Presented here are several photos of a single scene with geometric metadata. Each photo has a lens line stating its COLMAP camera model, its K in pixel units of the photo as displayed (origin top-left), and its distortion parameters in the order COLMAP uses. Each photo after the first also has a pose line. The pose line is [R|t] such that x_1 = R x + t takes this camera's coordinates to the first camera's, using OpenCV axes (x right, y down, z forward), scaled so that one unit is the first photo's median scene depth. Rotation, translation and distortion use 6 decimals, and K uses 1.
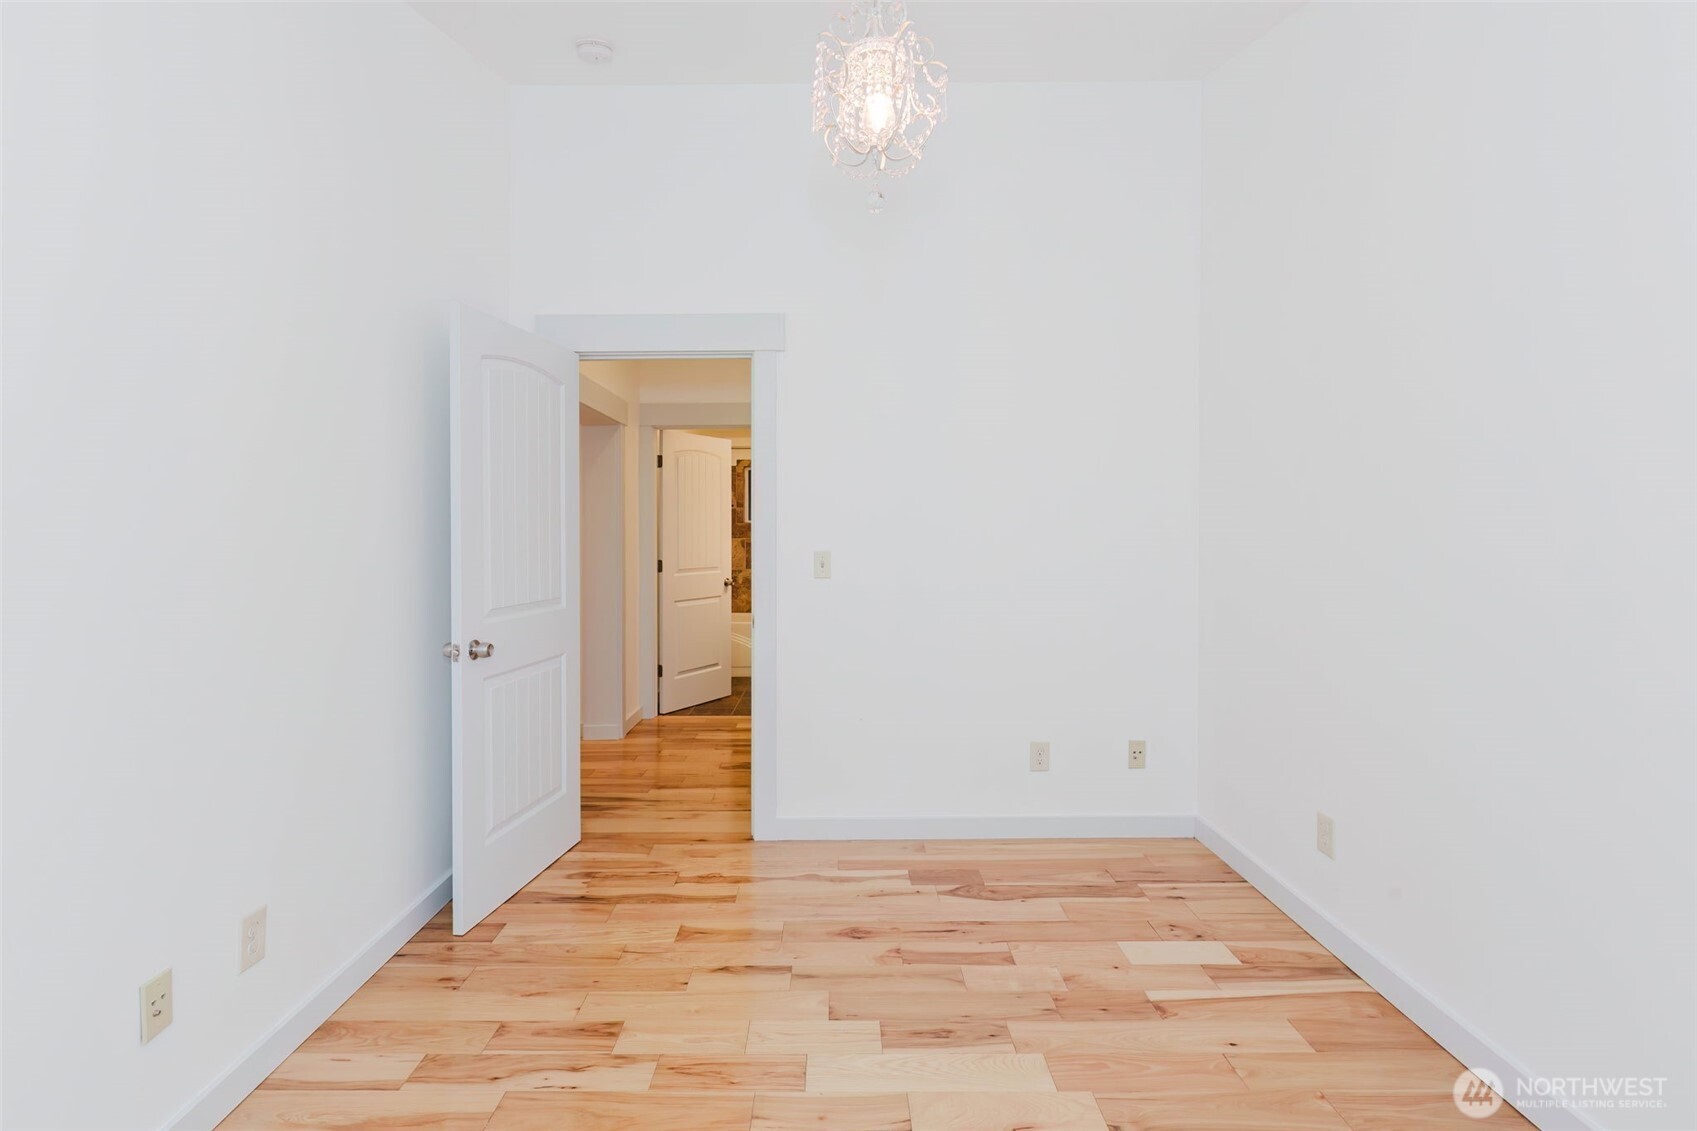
lens RADIAL K [[776.3, 0, 821.7], [0, 776.3, 570.2], [0, 0, 1]] dist [-0.000980, -0.000795]
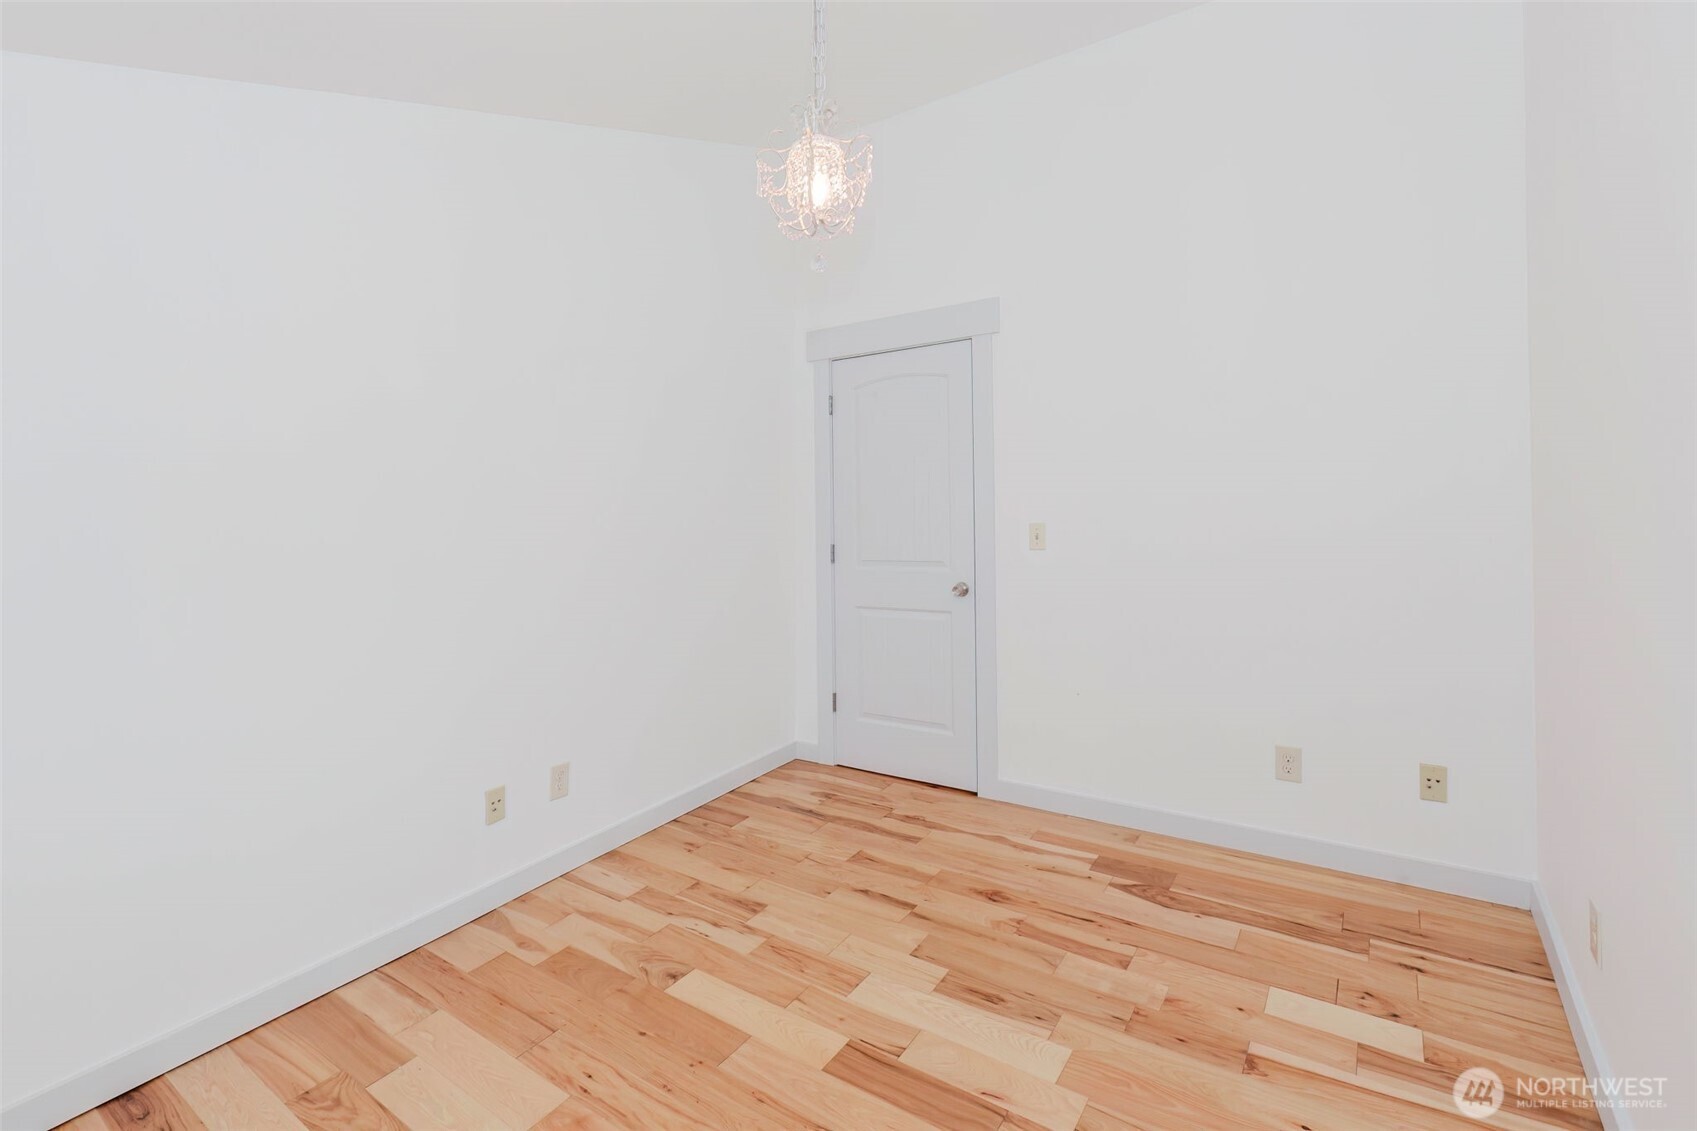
lens RADIAL K [[776.3, 0, 801.0], [0, 776.3, 510.0], [0, 0, 1]] dist [-0.000980, -0.000795]
pose [[0.811670, -0.015233, -0.583917, 0.479330], [0.009138, 0.999869, -0.013383, -0.044235], [0.584045, 0.005527, 0.811703, -0.006403]]
